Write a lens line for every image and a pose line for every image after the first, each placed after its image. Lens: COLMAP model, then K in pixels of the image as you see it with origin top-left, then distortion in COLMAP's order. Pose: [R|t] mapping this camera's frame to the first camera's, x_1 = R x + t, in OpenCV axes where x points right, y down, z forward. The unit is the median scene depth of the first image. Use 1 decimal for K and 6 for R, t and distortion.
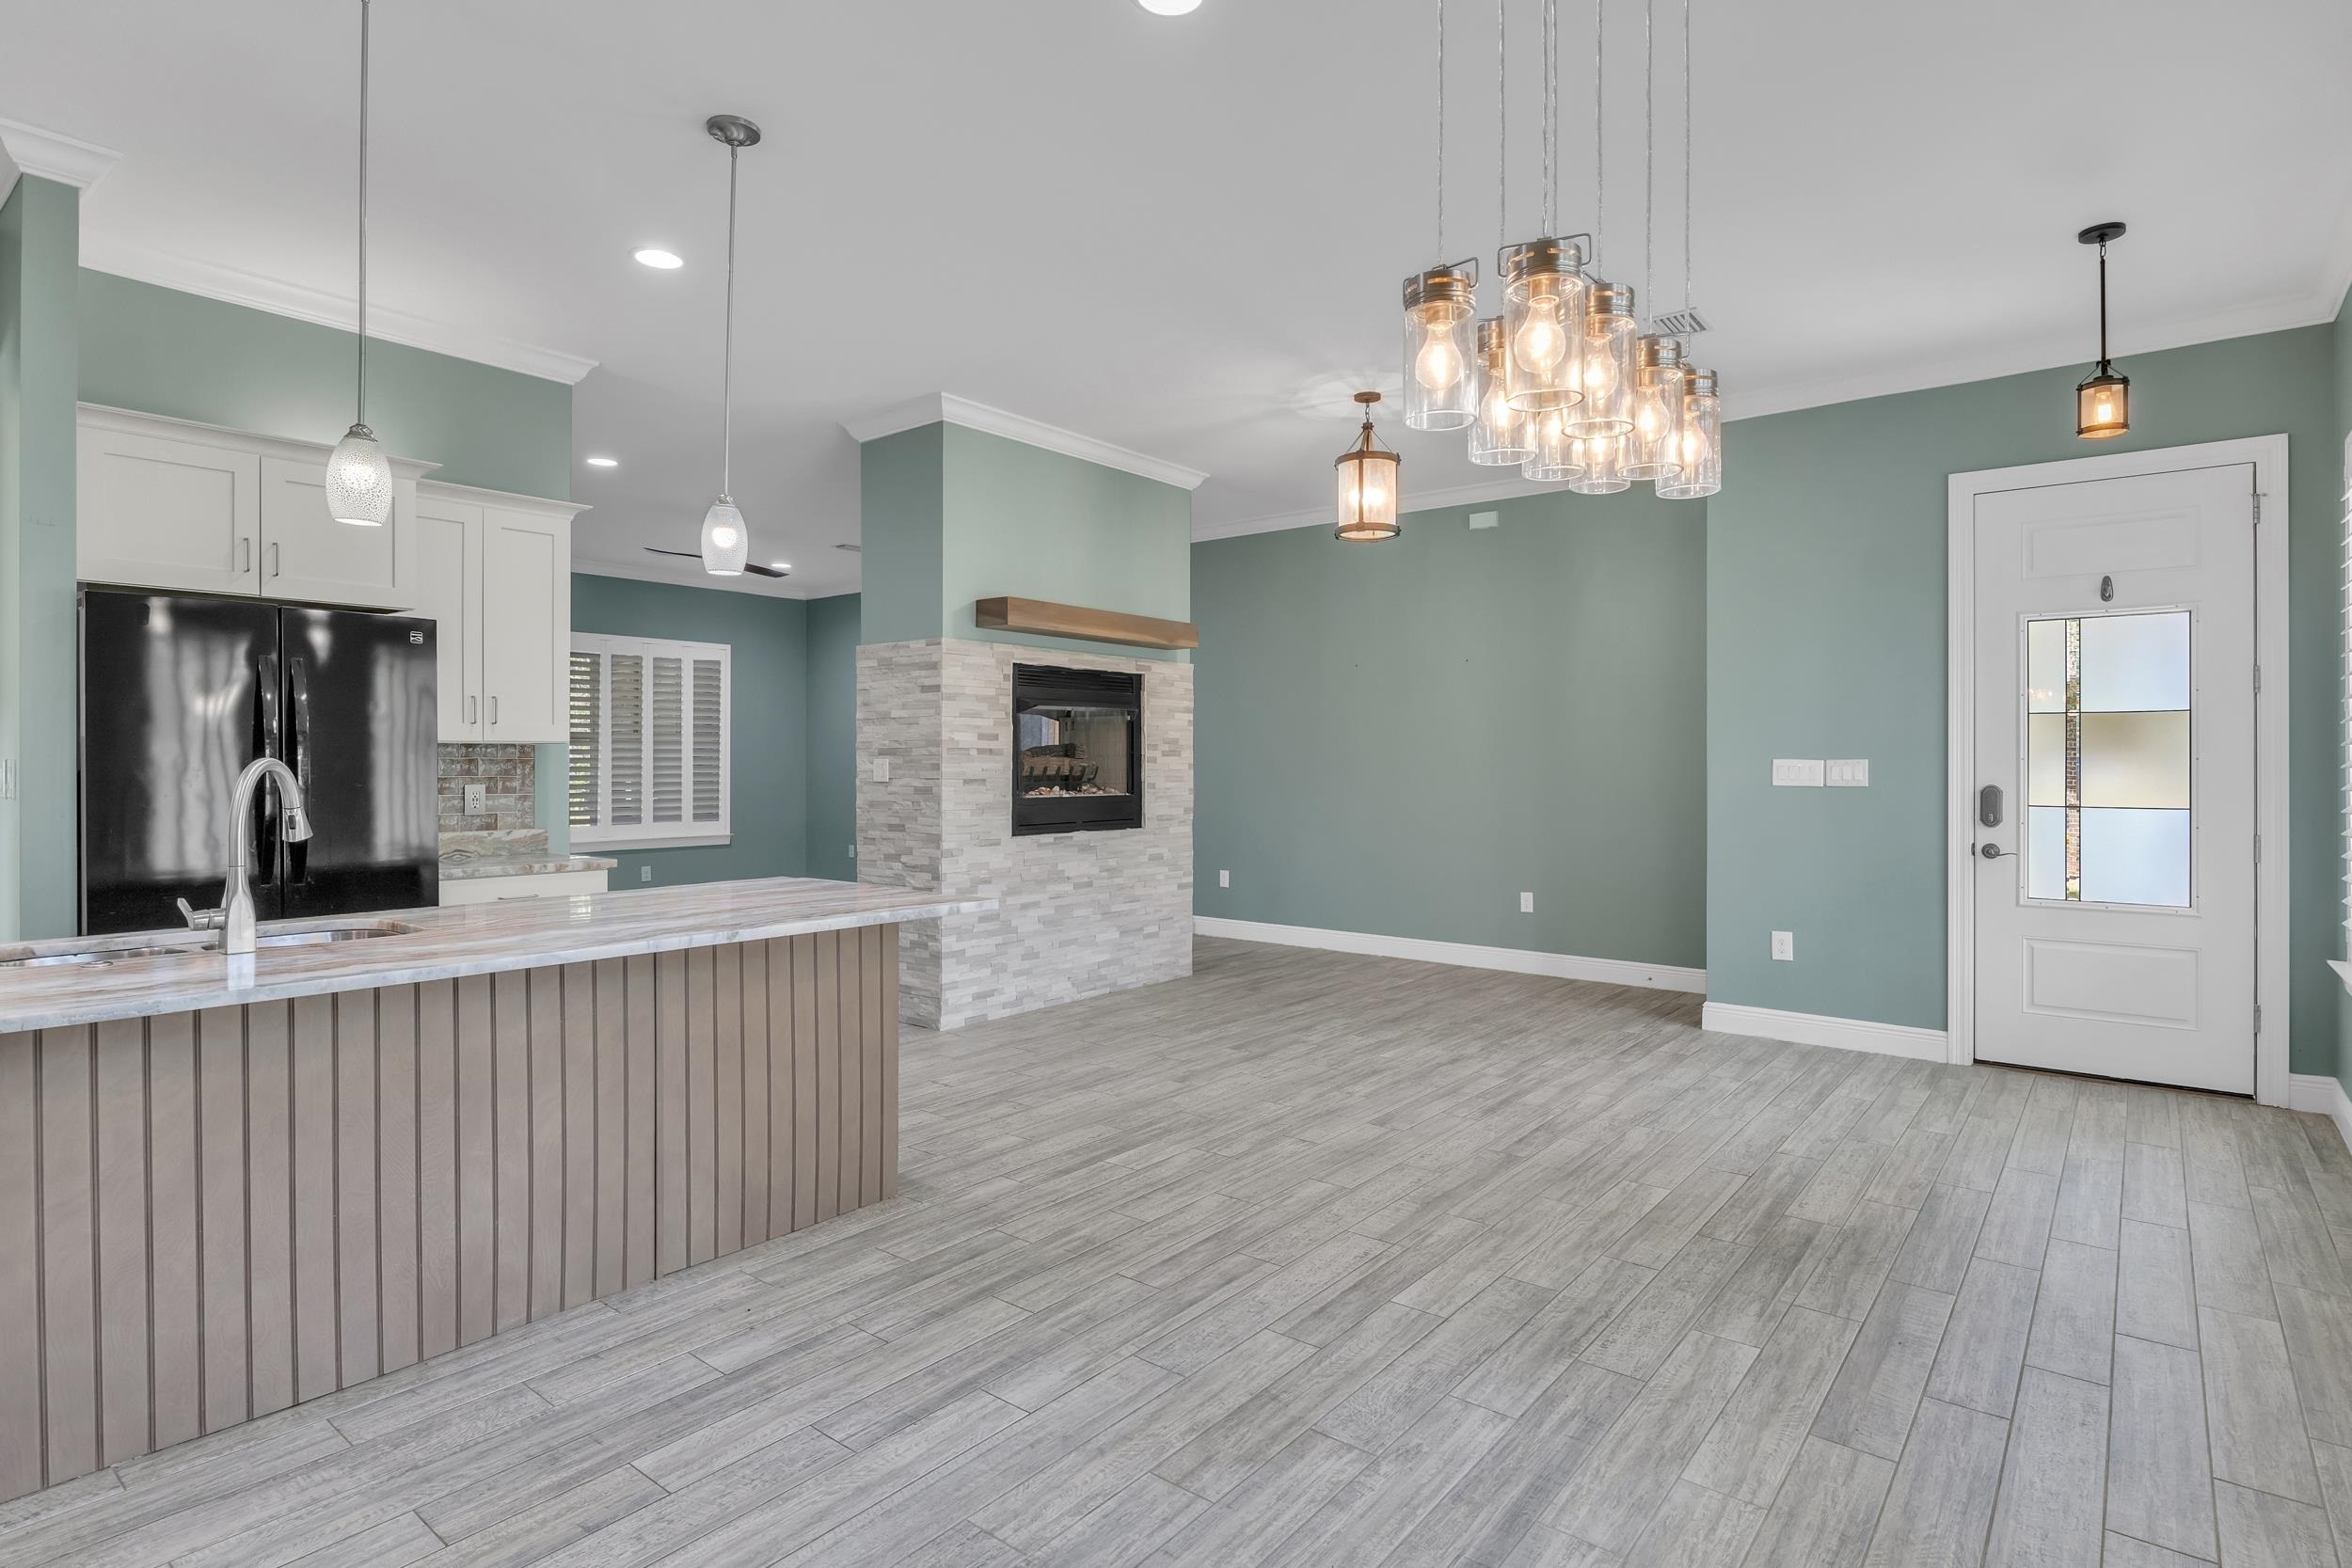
lens RADIAL K [[1217.0, 0, 1168.8], [0, 1217.0, 762.6], [0, 0, 1]] dist [-0.003036, 0.000736]
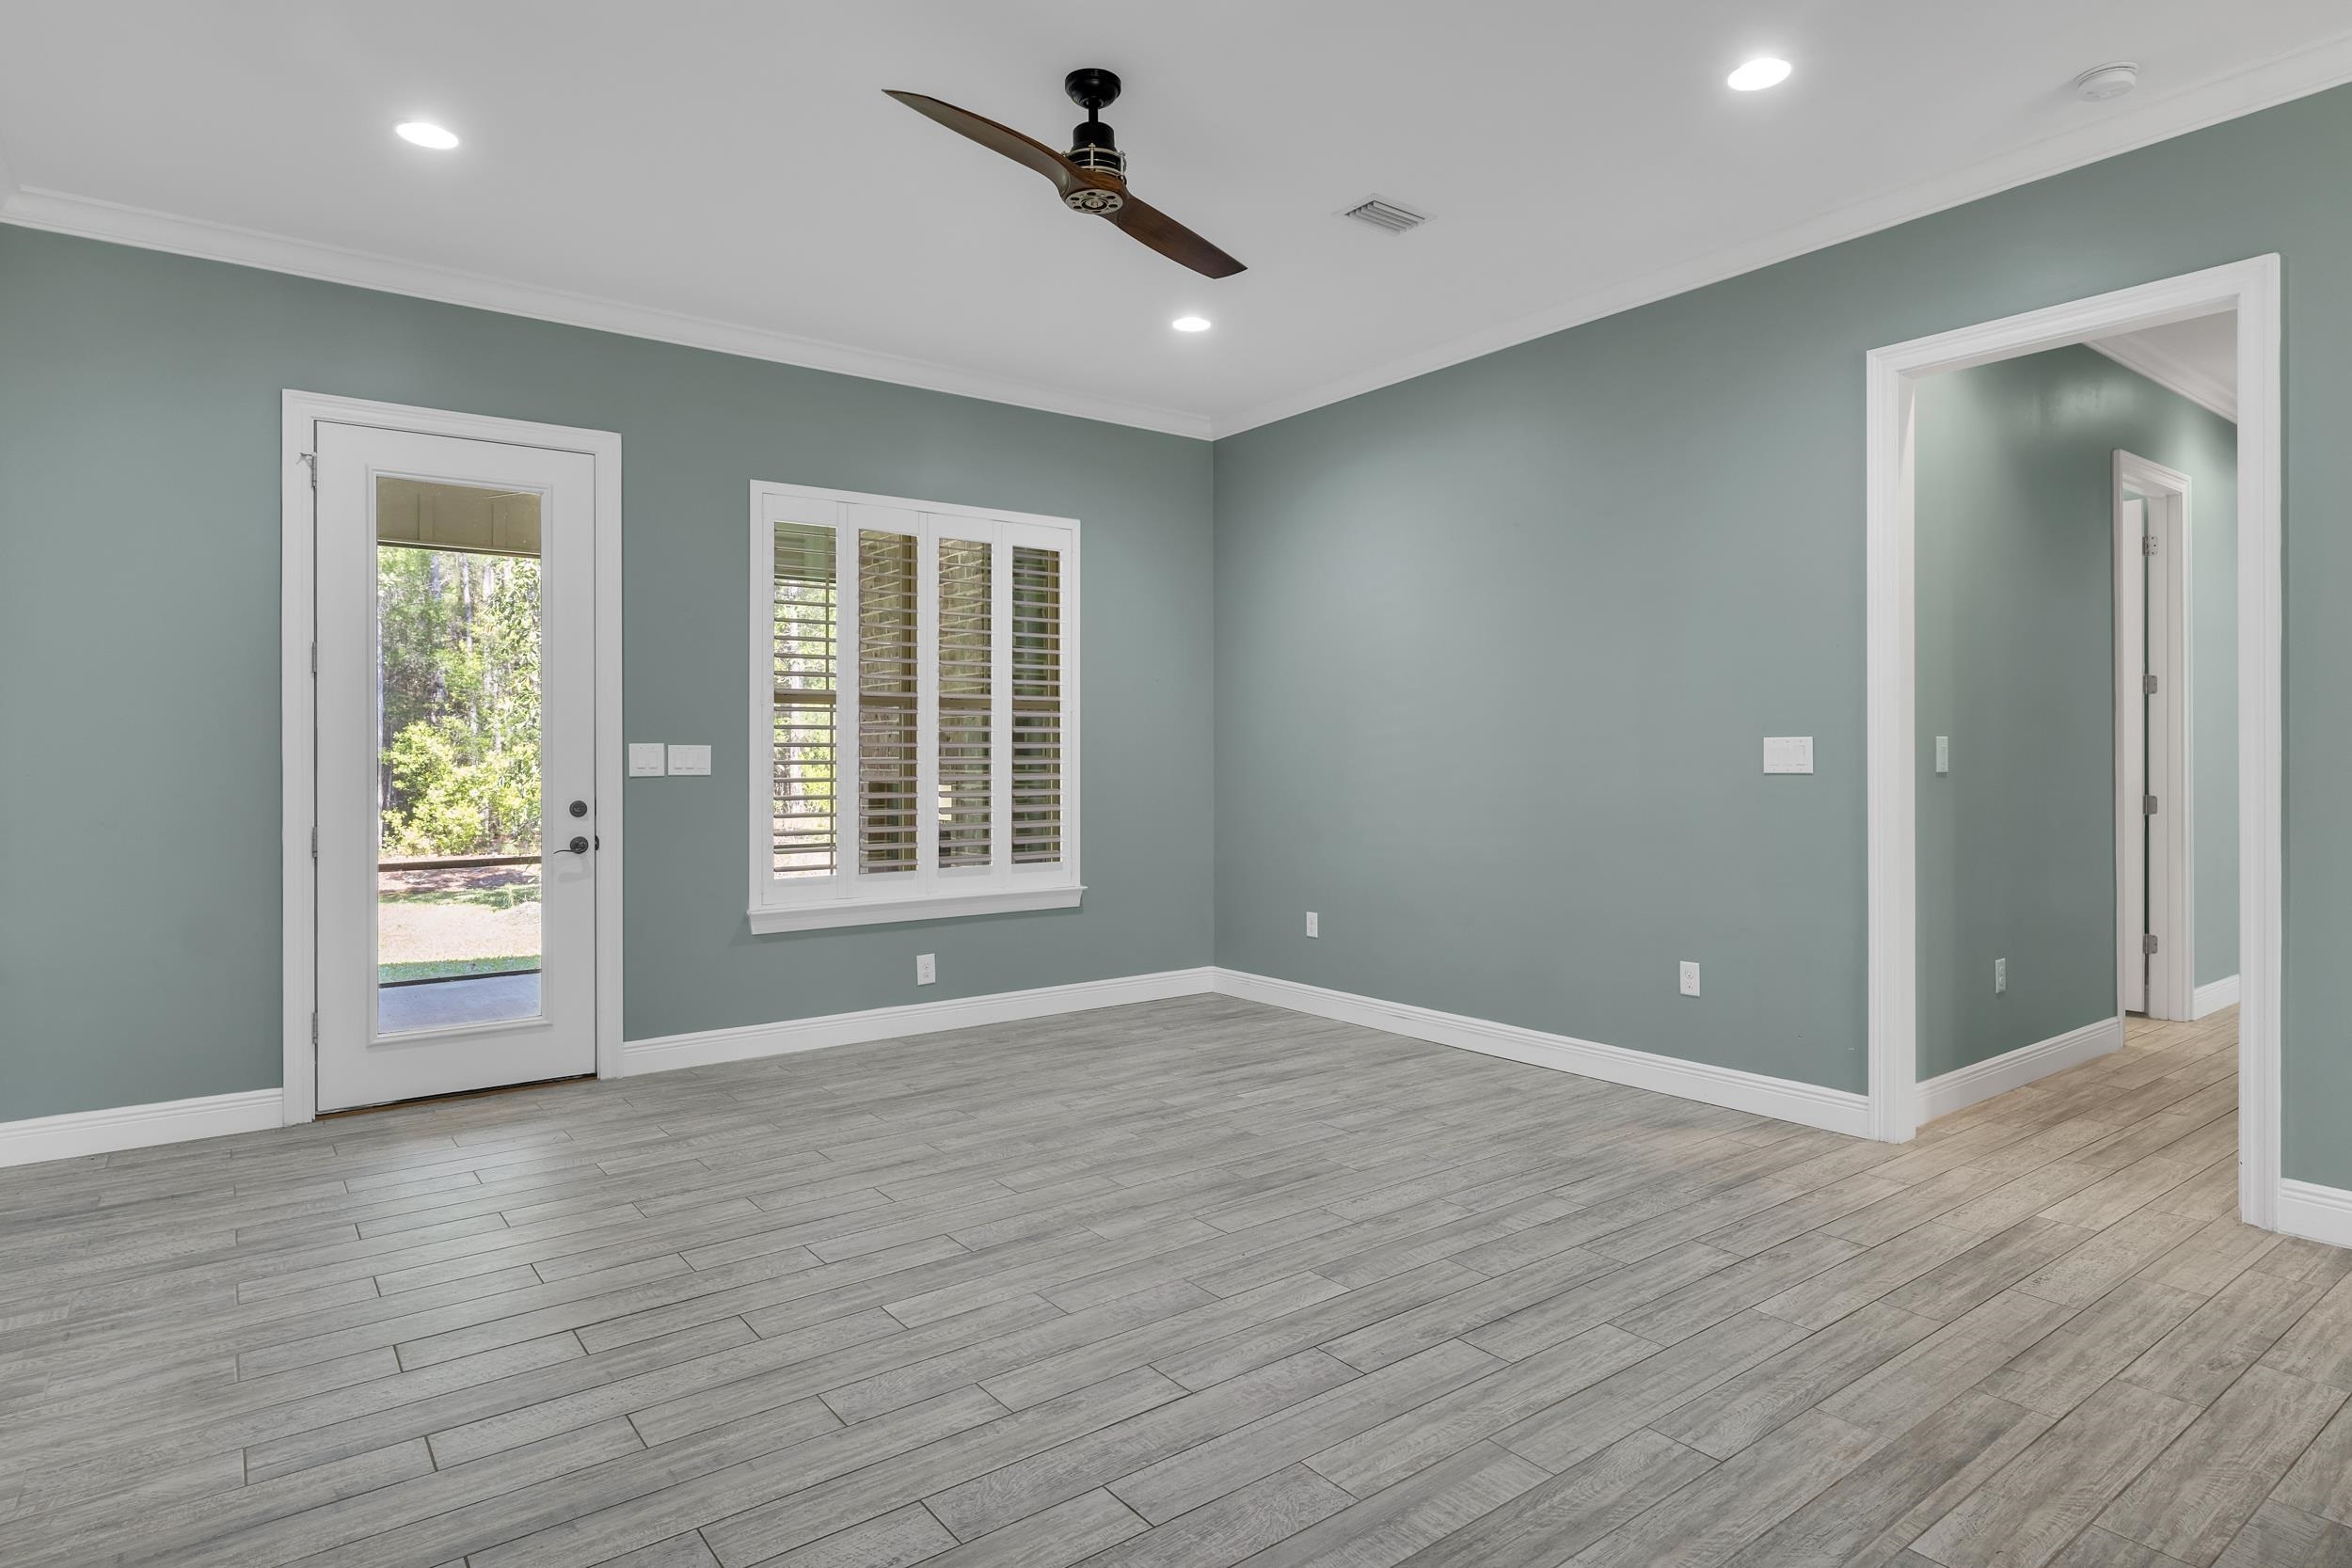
lens RADIAL K [[1299.8, 0, 1174.4], [0, 1299.8, 751.4], [0, 0, 1]] dist [-0.001053, -0.001782]
pose [[0.971715, -0.005464, -0.236093, -0.452908], [0.004768, 0.999982, -0.003520, 0.008278], [0.236108, 0.002295, 0.971724, 1.122043]]
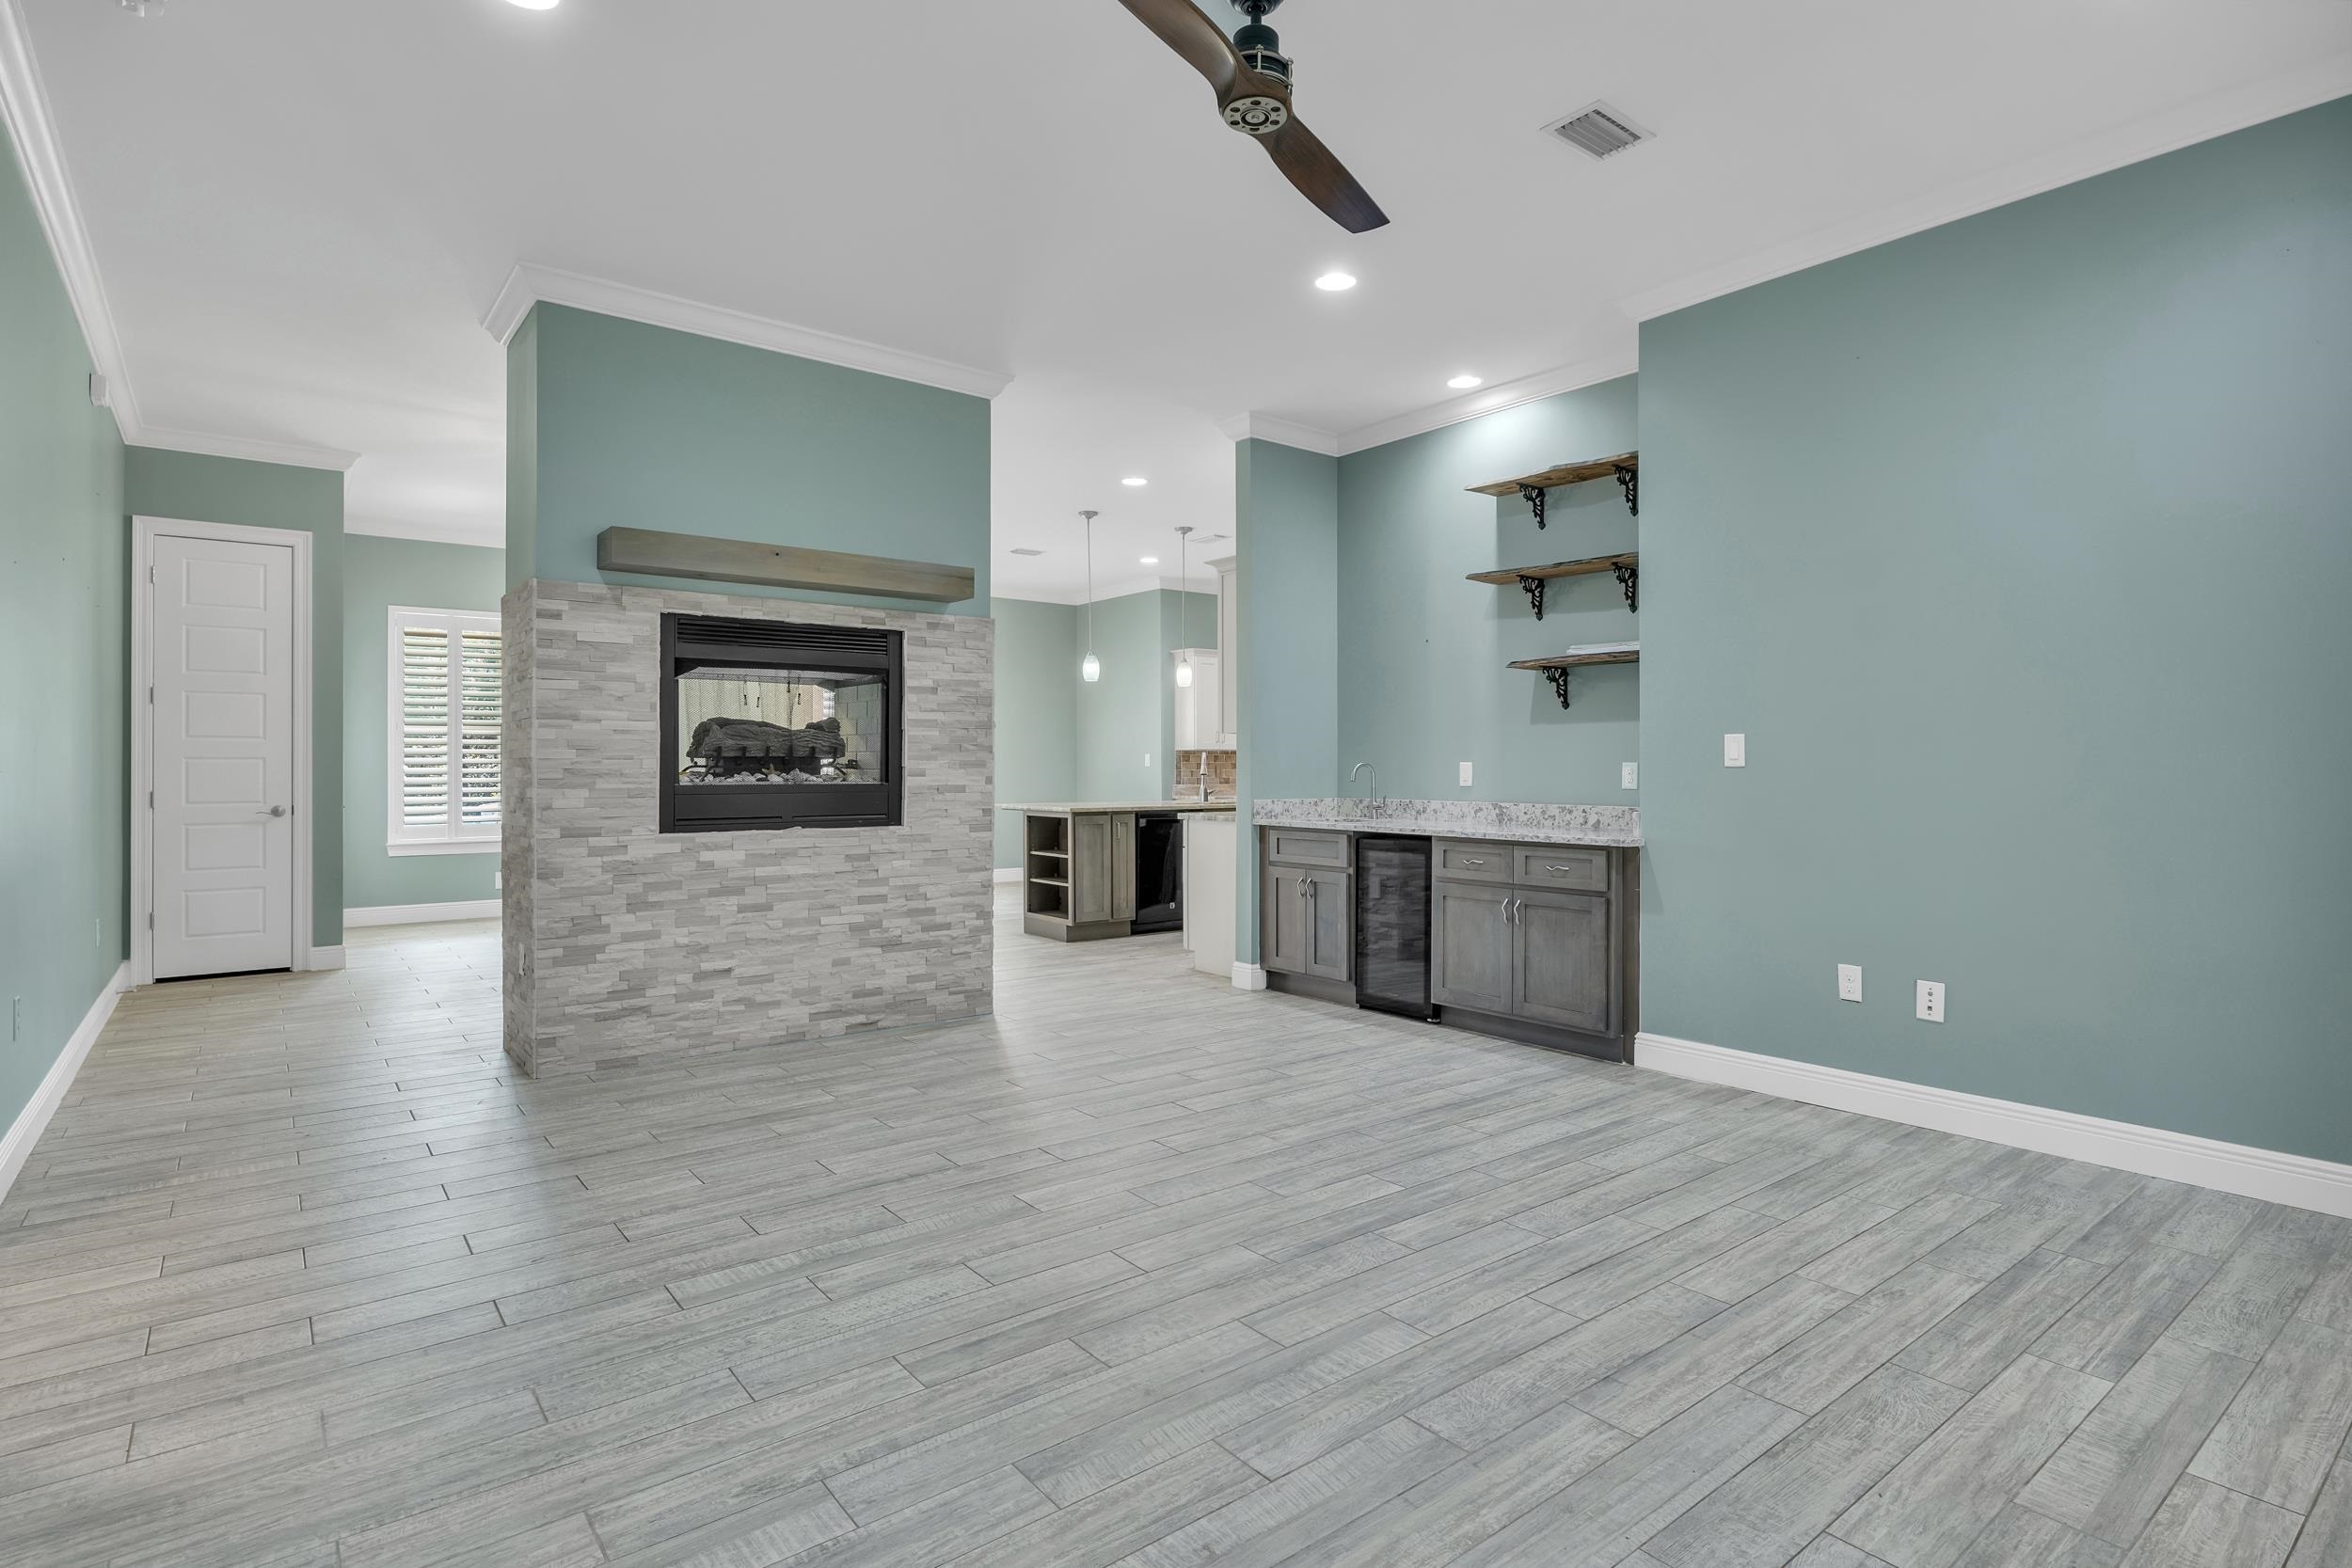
lens RADIAL K [[1184.3, 0, 1176.1], [0, 1184.3, 789.8], [0, 0, 1]] dist [0.000432, -0.000937]
pose [[-0.976895, -0.003961, 0.213685, -0.751007], [-0.000049, 0.999832, 0.018308, 0.025479], [-0.213721, 0.017875, -0.976731, 2.386325]]
